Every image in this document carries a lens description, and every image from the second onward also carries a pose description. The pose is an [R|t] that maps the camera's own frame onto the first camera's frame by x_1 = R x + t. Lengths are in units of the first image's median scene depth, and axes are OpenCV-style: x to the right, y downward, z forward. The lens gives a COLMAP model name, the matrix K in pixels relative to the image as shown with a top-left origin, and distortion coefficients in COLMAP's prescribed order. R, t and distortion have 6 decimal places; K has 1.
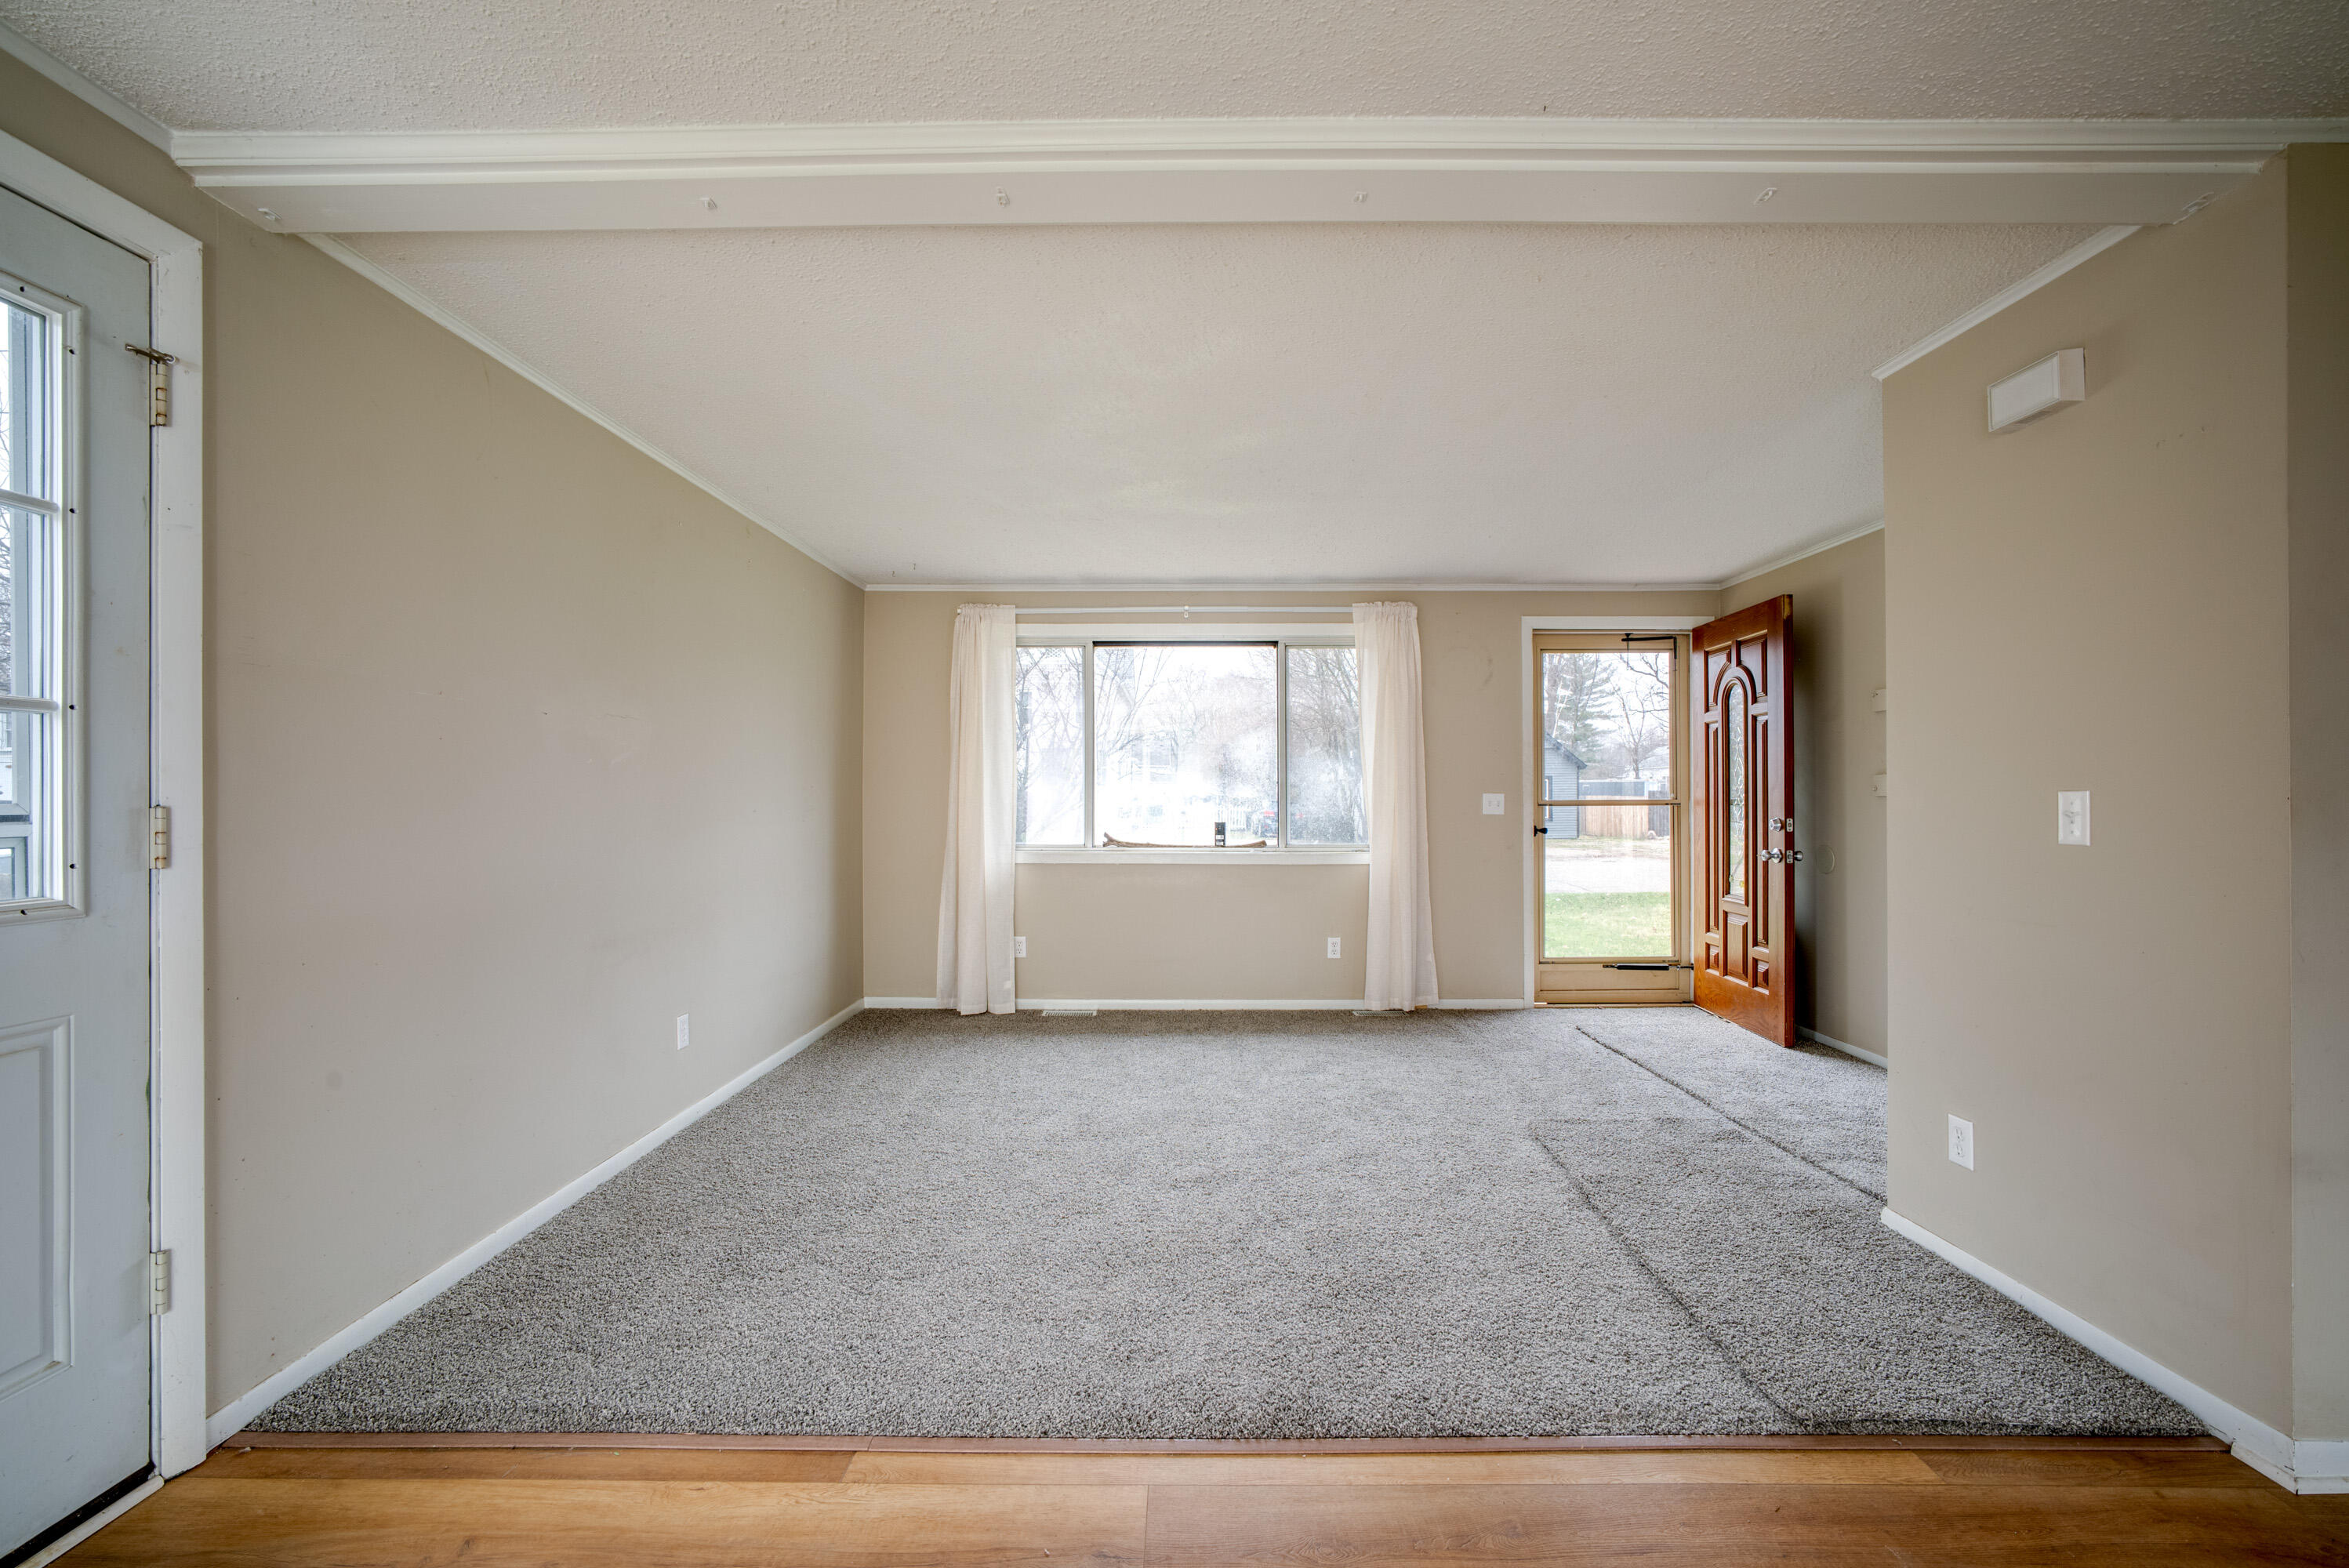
lens RADIAL K [[1009.5, 0, 1174.5], [0, 1009.5, 784.0], [0, 0, 1]] dist [-0.054348, 0.037821]
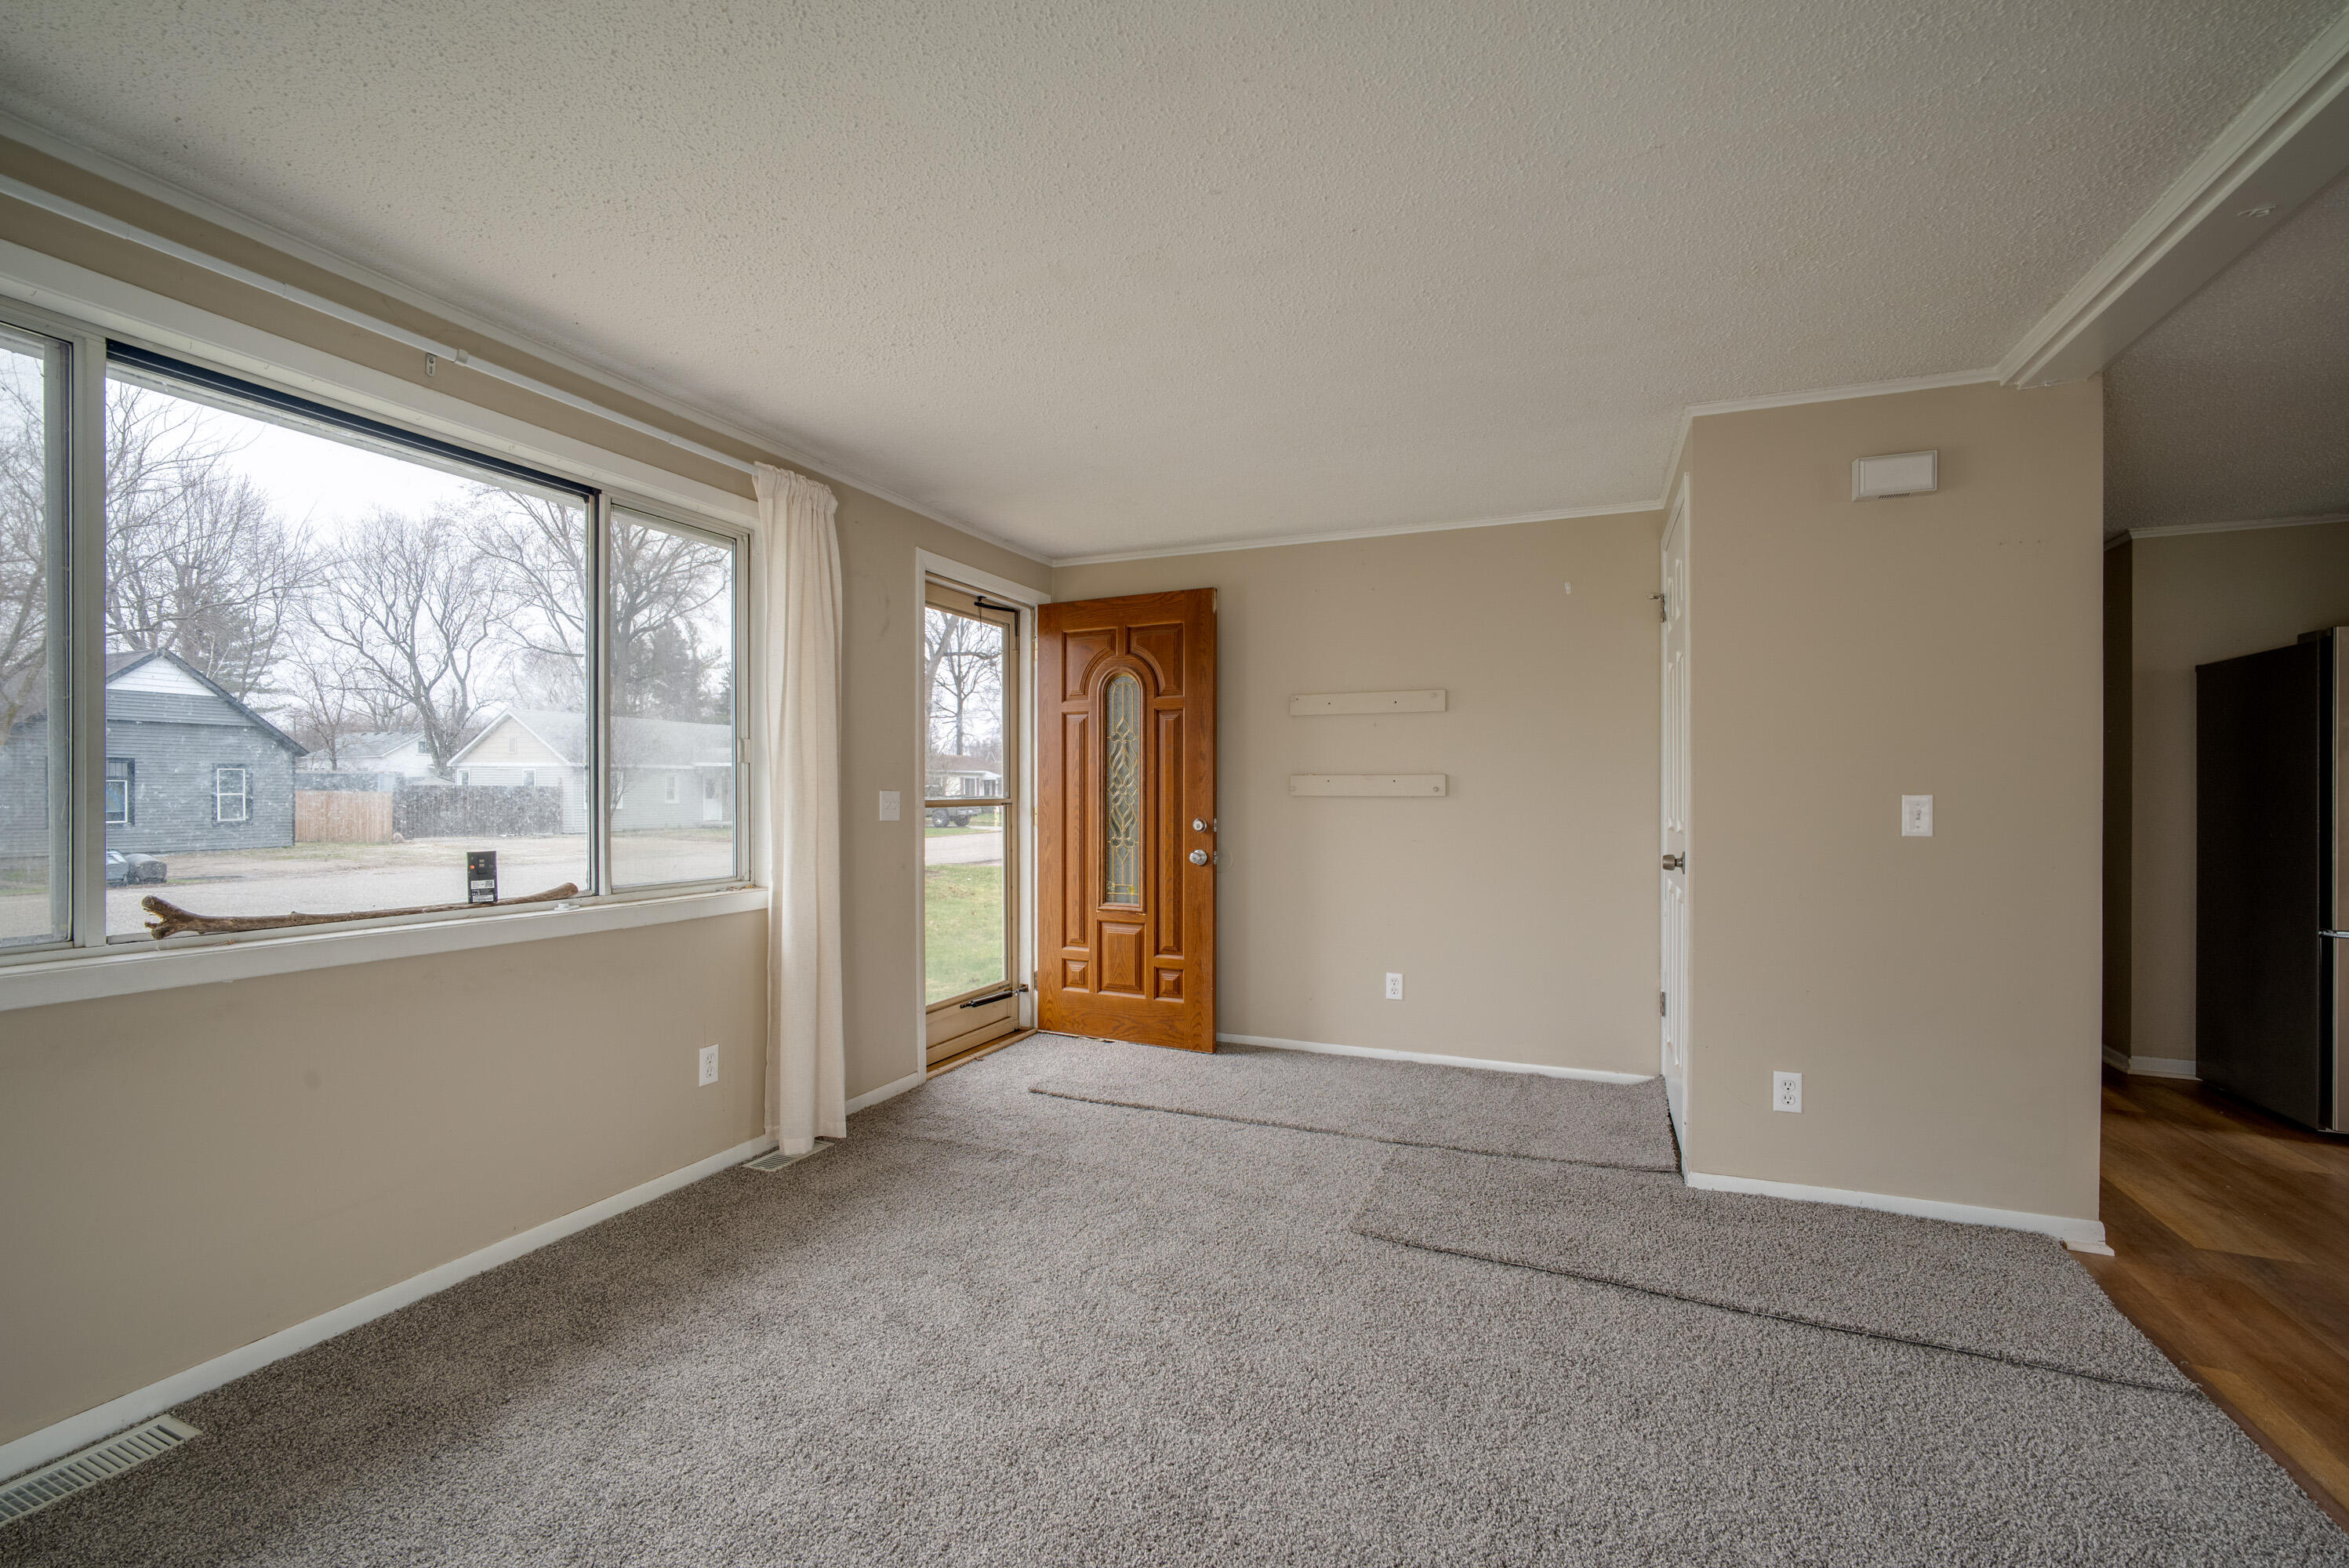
lens RADIAL K [[1009.5, 0, 1174.5], [0, 1009.5, 784.0], [0, 0, 1]] dist [-0.054348, 0.037821]
pose [[0.383315, 0.009023, 0.923573, -0.260885], [-0.013489, 0.999900, -0.004170, 0.004527], [-0.923519, -0.010860, 0.383399, 0.554043]]
